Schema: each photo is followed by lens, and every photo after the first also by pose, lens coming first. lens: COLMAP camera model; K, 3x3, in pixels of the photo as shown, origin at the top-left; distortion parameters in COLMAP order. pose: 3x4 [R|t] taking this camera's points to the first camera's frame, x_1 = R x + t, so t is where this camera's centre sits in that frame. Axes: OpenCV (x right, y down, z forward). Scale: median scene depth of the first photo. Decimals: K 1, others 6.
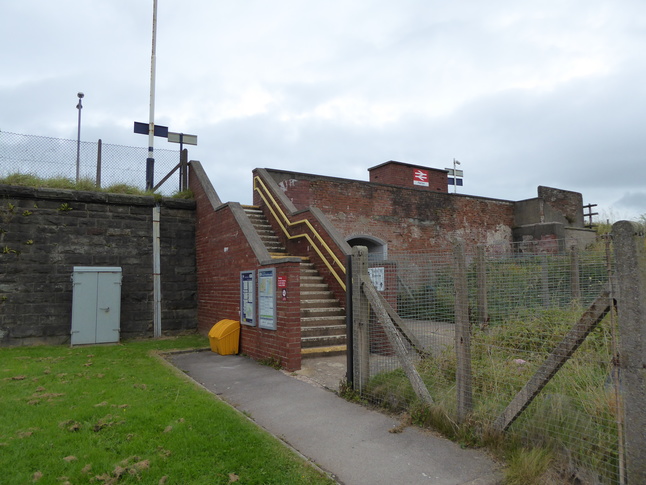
lens RADIAL K [[448.7, 0, 321.9], [0, 448.7, 243.5], [0, 0, 1]] dist [-0.058973, 0.008272]
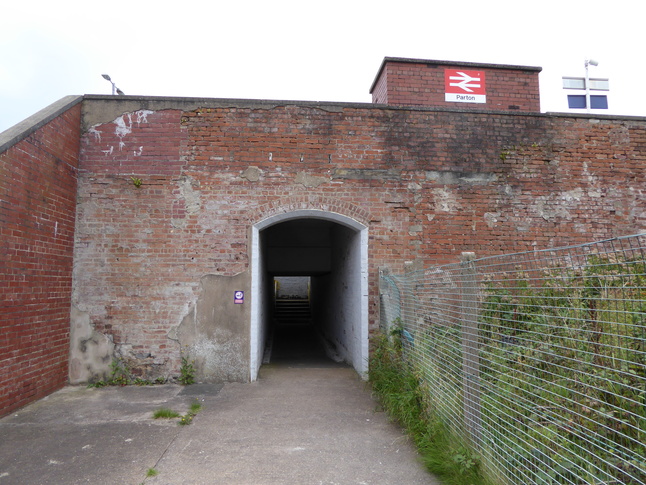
lens RADIAL K [[448.7, 0, 324.1], [0, 448.7, 243.1], [0, 0, 1]] dist [-0.058973, 0.008272]
pose [[0.900607, -0.026455, -0.433829, 0.295925], [0.026362, 0.999633, -0.006231, 0.018536], [0.433834, -0.005825, 0.900974, 0.528602]]
